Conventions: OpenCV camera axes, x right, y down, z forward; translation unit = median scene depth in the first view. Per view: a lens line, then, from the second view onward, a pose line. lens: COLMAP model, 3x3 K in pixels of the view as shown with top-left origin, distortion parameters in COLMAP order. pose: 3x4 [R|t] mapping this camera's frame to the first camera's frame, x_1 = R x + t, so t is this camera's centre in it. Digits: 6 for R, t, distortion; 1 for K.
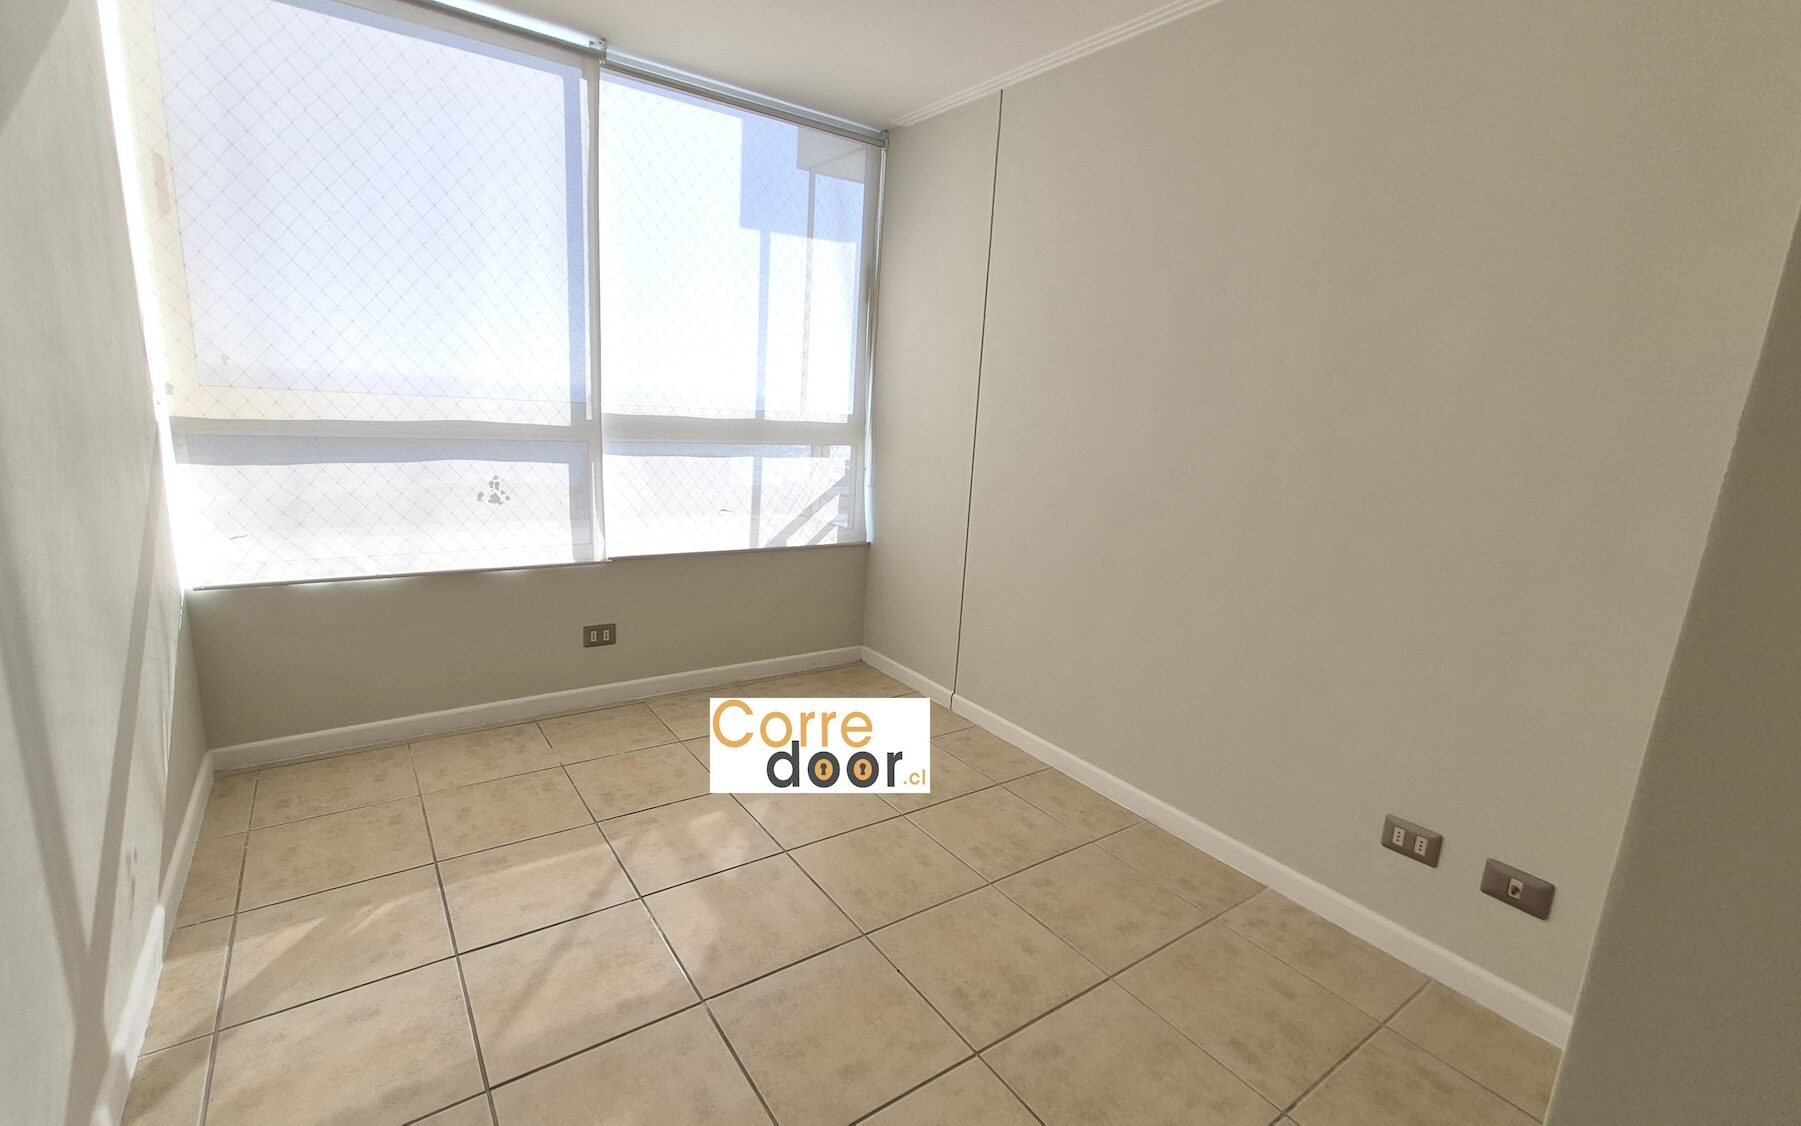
lens RADIAL K [[786.7, 0, 900.5], [0, 786.7, 563.0], [0, 0, 1]] dist [0.020332, -0.014866]
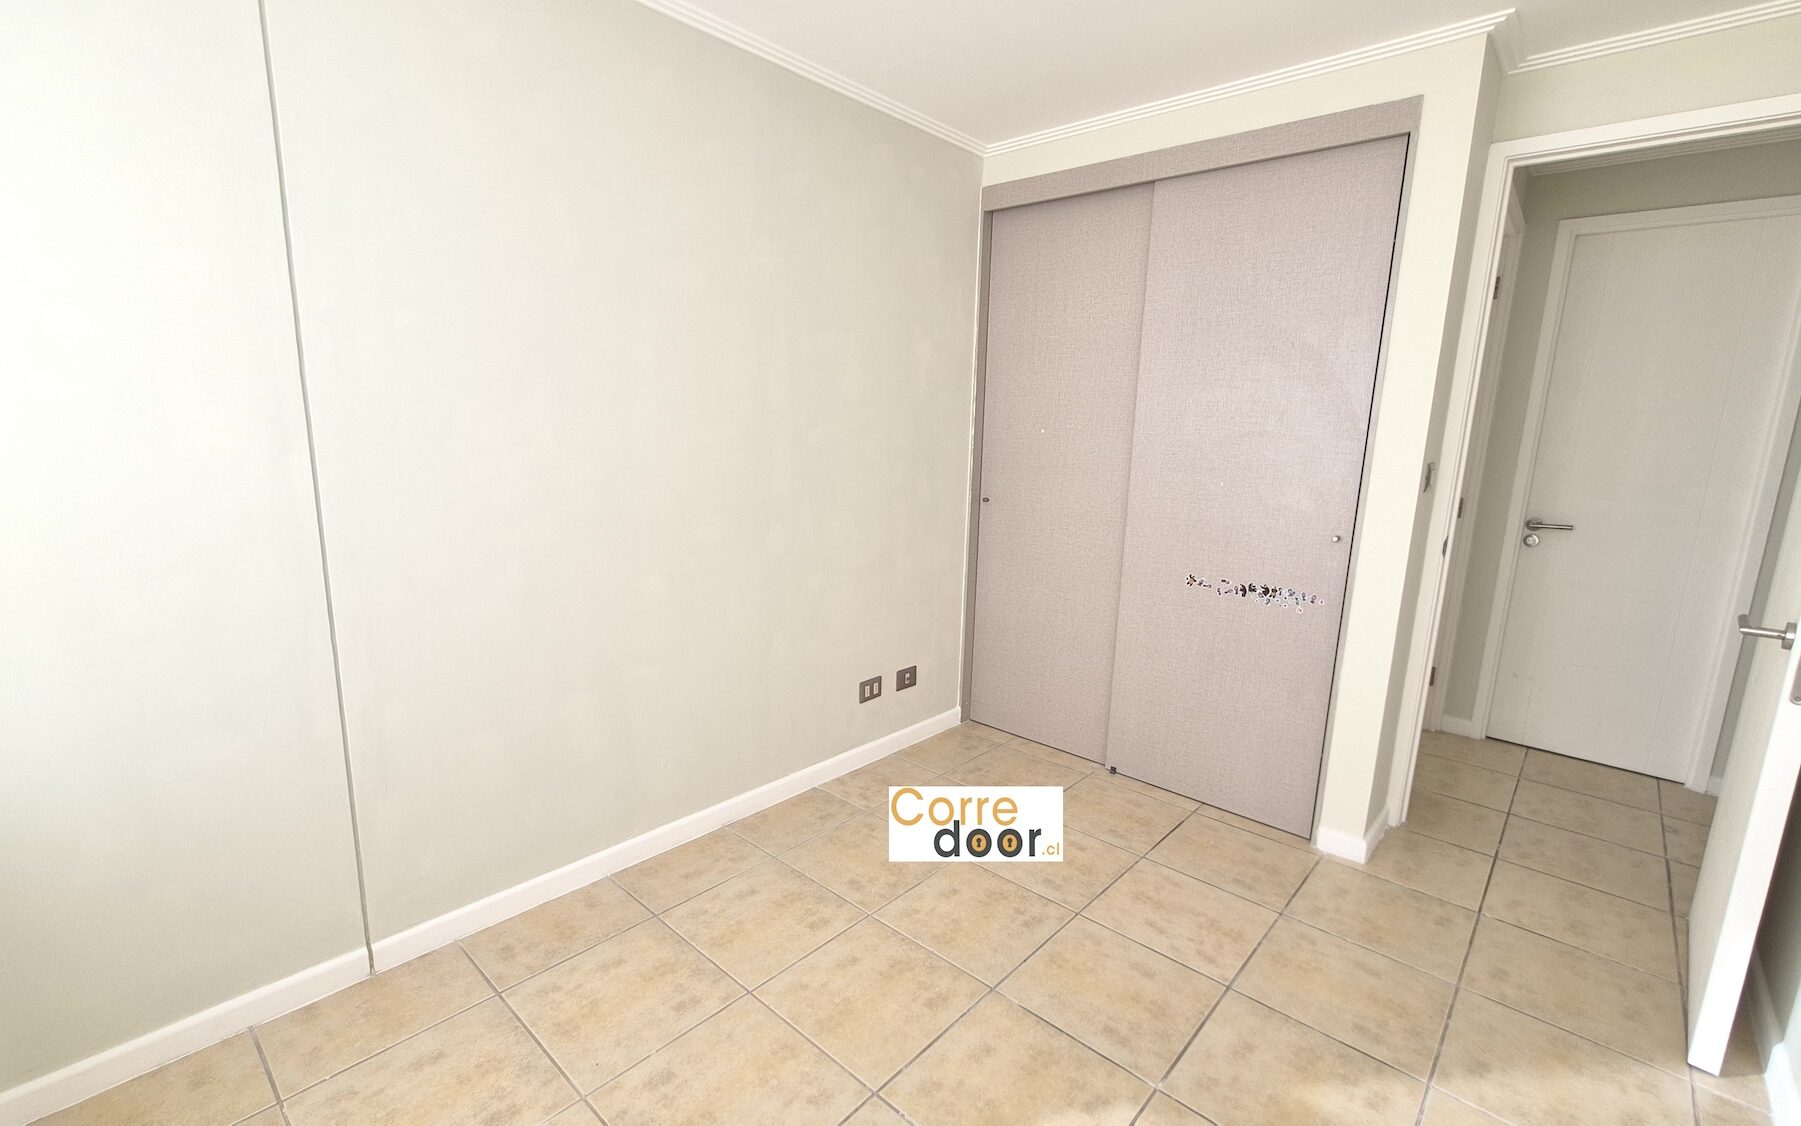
lens RADIAL K [[785.5, 0, 890.6], [0, 785.5, 574.0], [0, 0, 1]] dist [0.003879, 0.000339]
pose [[-0.206643, -0.250394, 0.945834, -0.661817], [0.162366, 0.944519, 0.285519, -0.258870], [-0.964850, 0.212572, -0.154523, 0.941342]]
